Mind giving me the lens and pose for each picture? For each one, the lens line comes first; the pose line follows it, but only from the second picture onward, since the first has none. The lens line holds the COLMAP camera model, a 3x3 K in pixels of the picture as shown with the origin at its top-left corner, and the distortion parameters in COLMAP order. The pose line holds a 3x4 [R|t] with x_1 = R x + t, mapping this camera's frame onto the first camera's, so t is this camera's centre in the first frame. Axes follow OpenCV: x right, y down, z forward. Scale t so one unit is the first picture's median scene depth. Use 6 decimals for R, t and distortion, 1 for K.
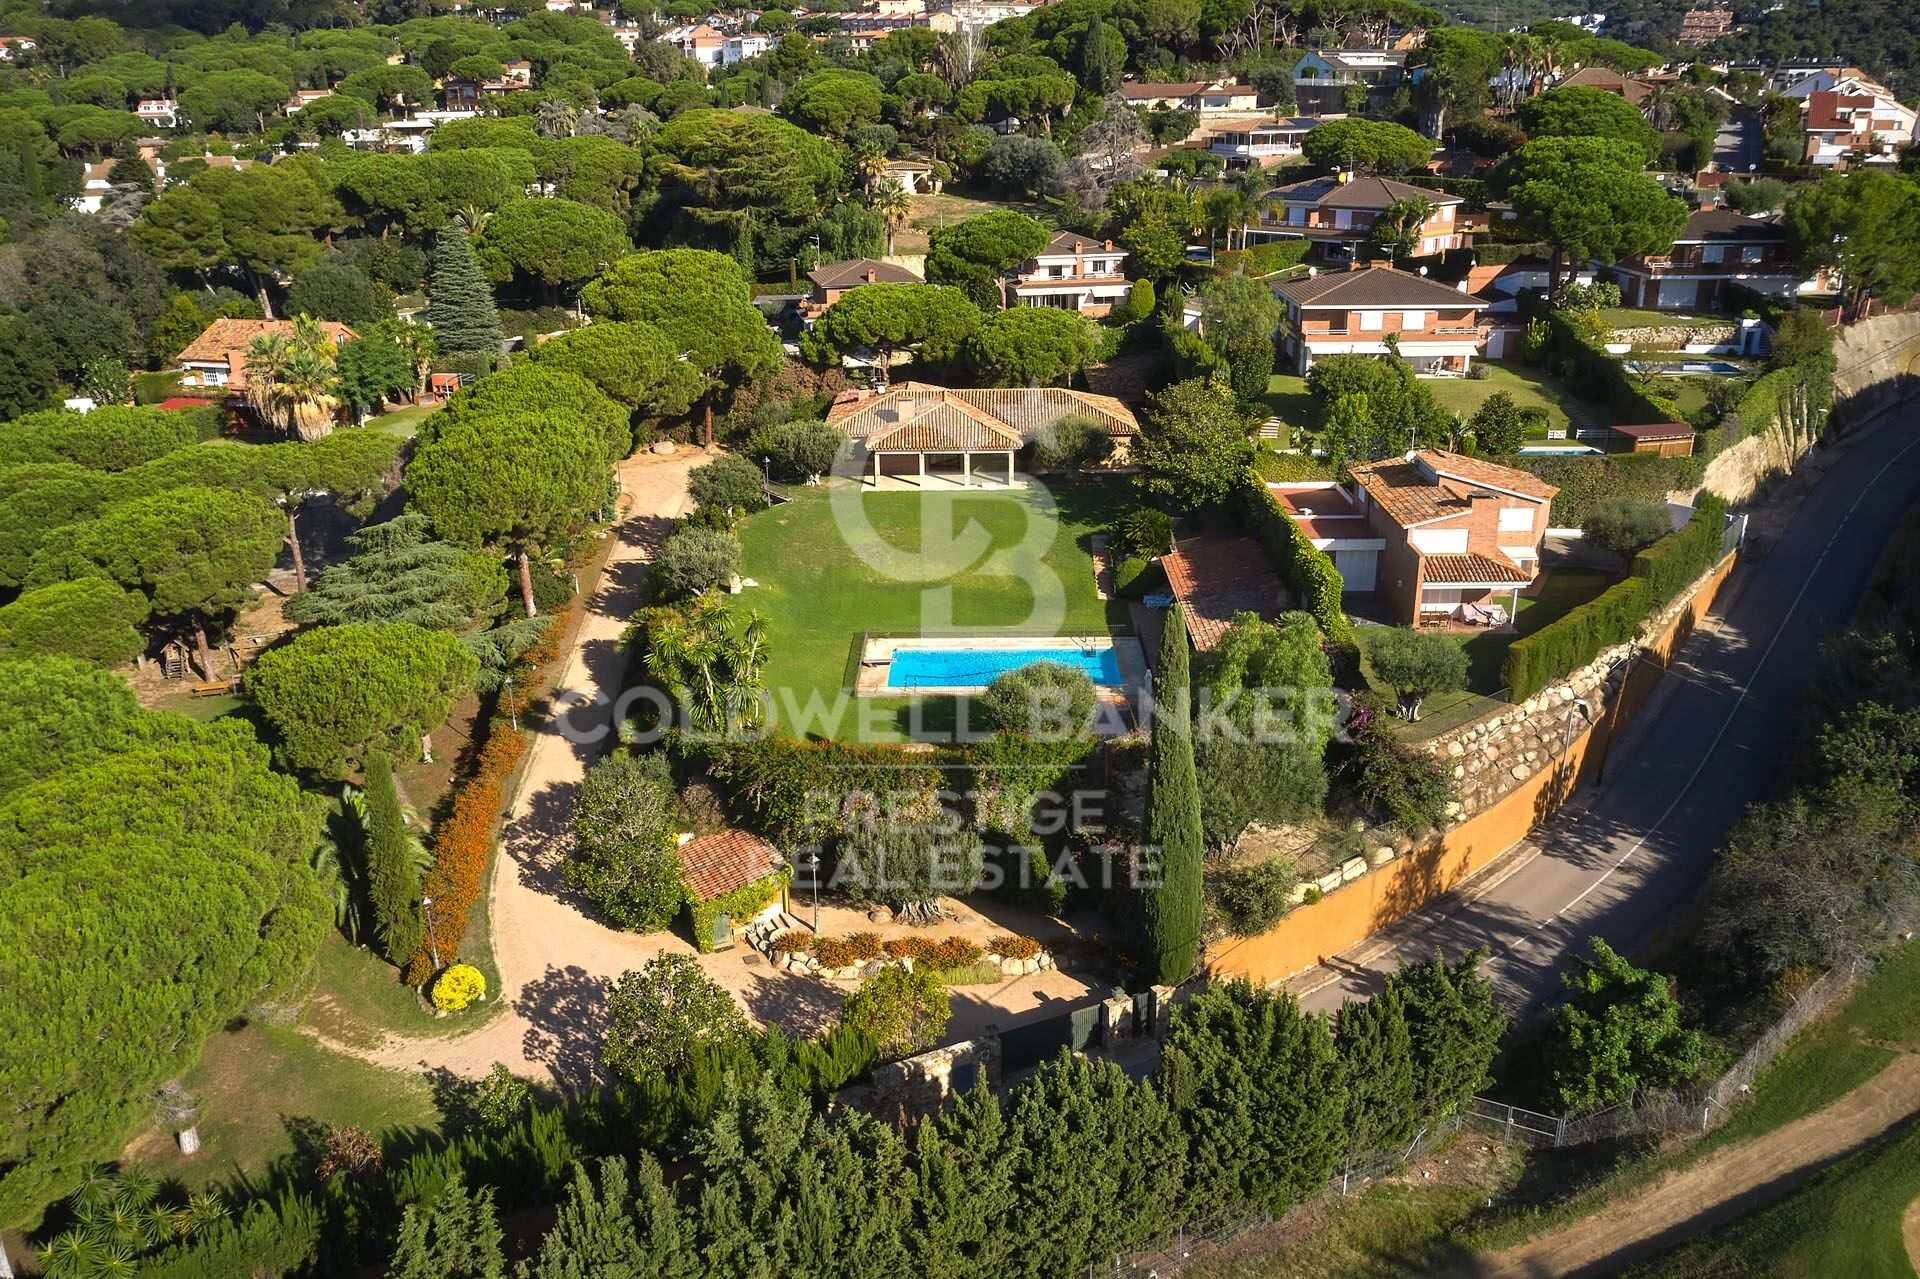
lens RADIAL K [[1512.7, 0, 947.0], [0, 1512.7, 638.7], [0, 0, 1]] dist [-0.019984, 0.005578]
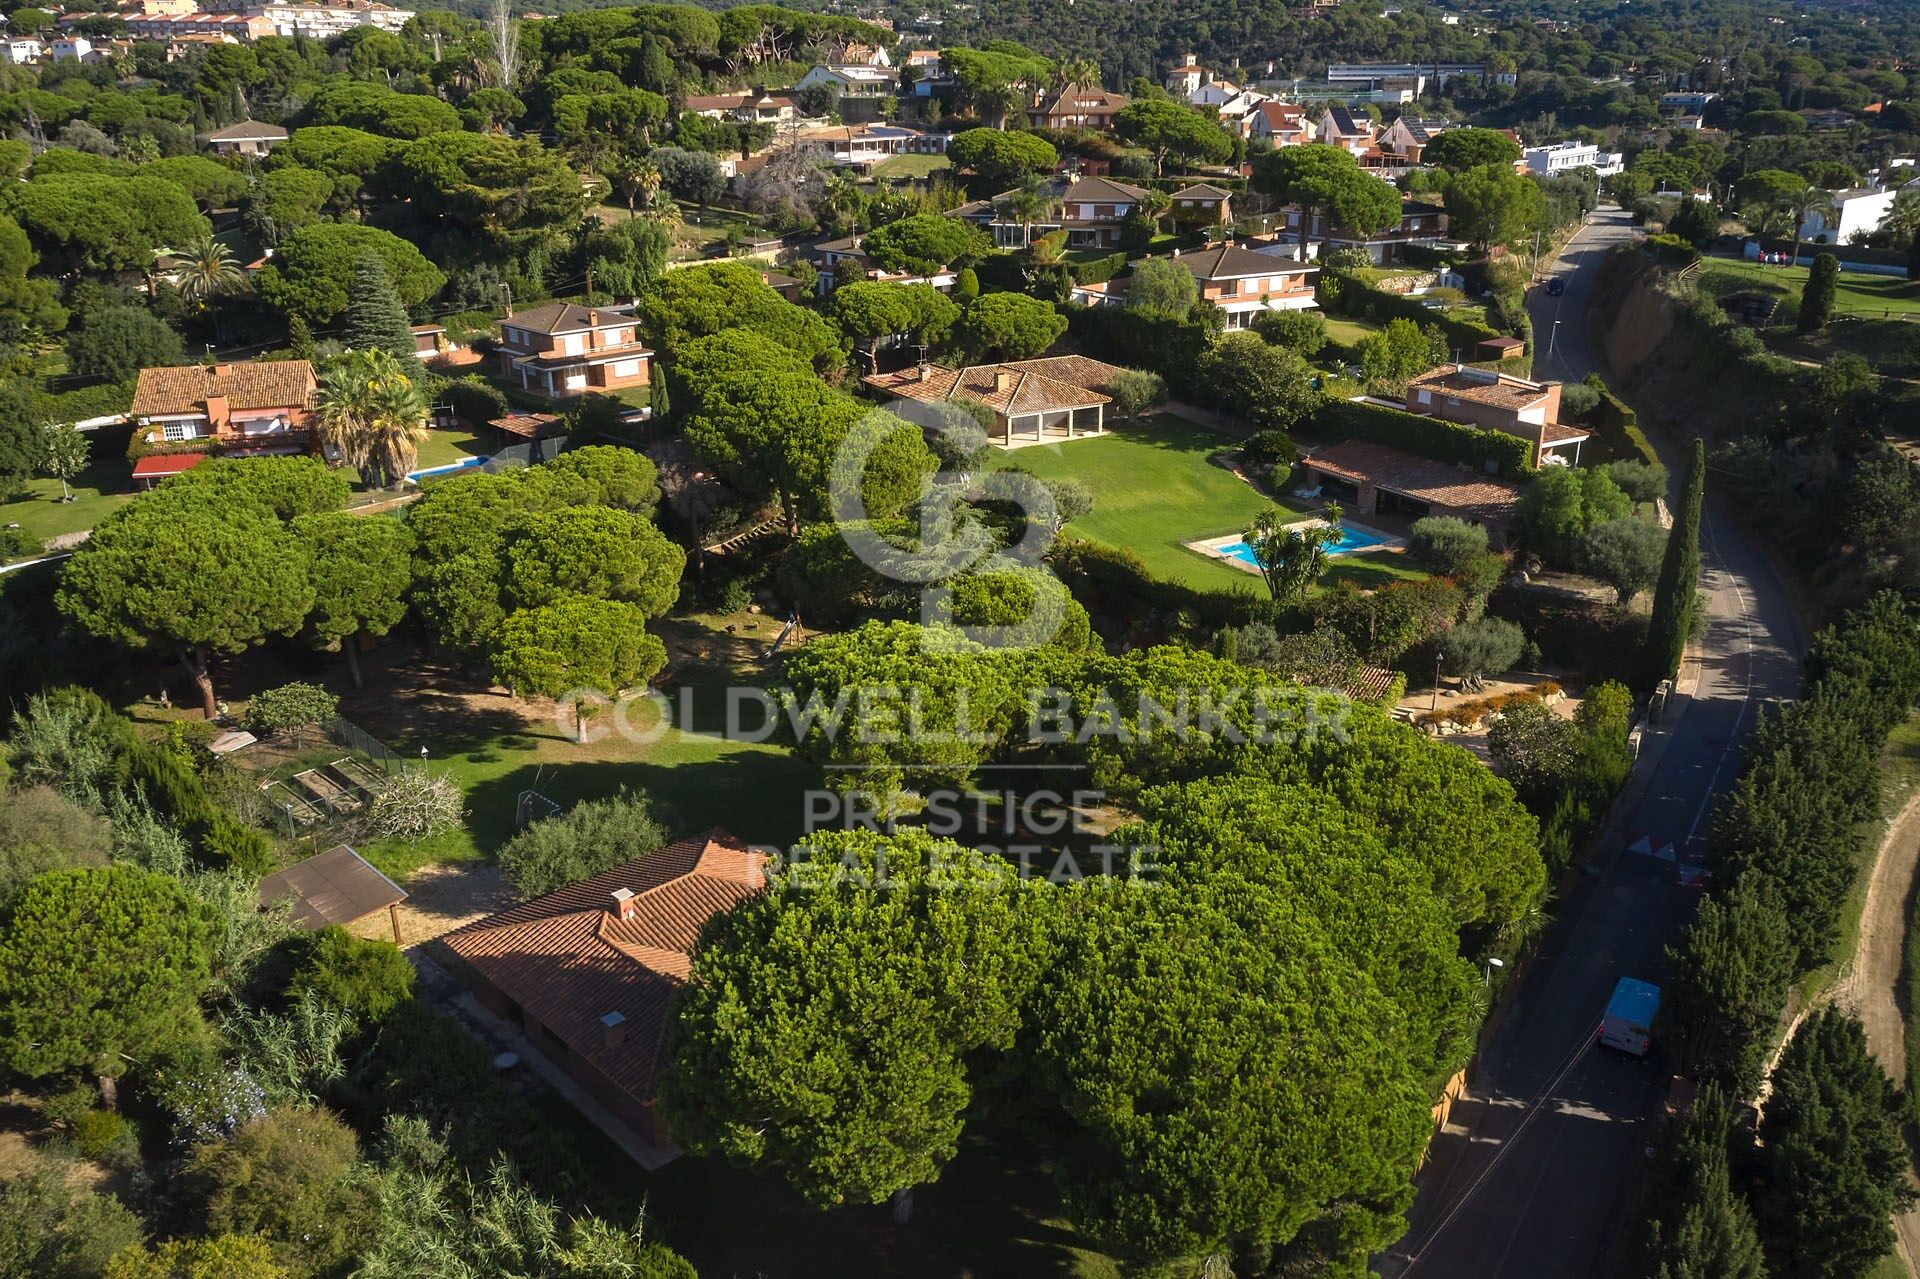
lens RADIAL K [[1512.7, 0, 947.0], [0, 1512.7, 638.7], [0, 0, 1]] dist [-0.019984, 0.005578]
pose [[0.859971, -0.174384, 0.479624, -0.592029], [0.173767, 0.983707, 0.046095, -0.010800], [-0.479848, 0.043702, 0.876262, -0.025879]]
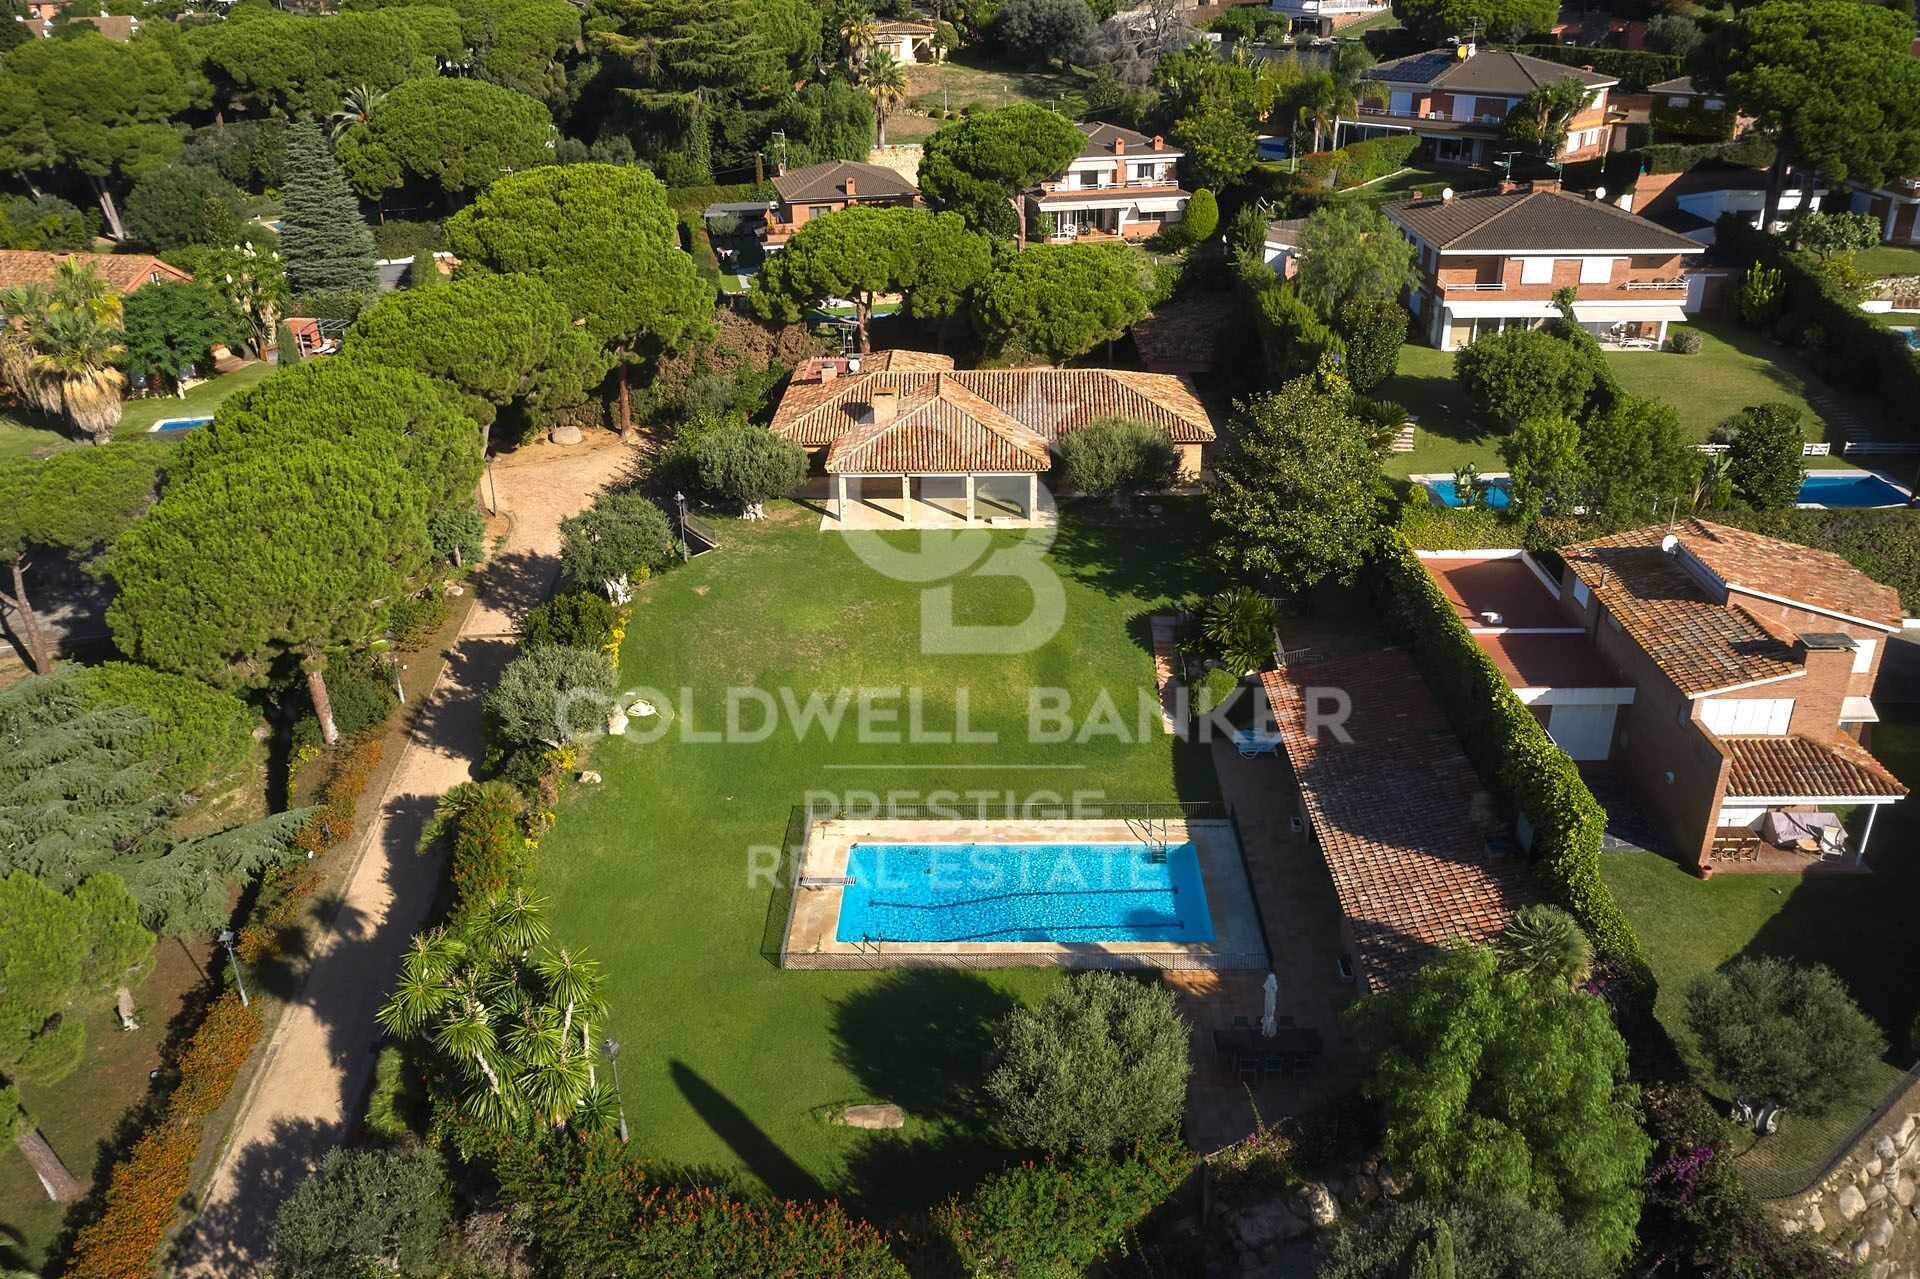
lens RADIAL K [[1512.7, 0, 947.0], [0, 1512.7, 638.7], [0, 0, 1]] dist [-0.019984, 0.005578]
pose [[0.999955, 0.000280, -0.009489, 0.007727], [0.000588, 0.995819, 0.091350, -0.094001], [0.009475, -0.091351, 0.995774, 0.248403]]
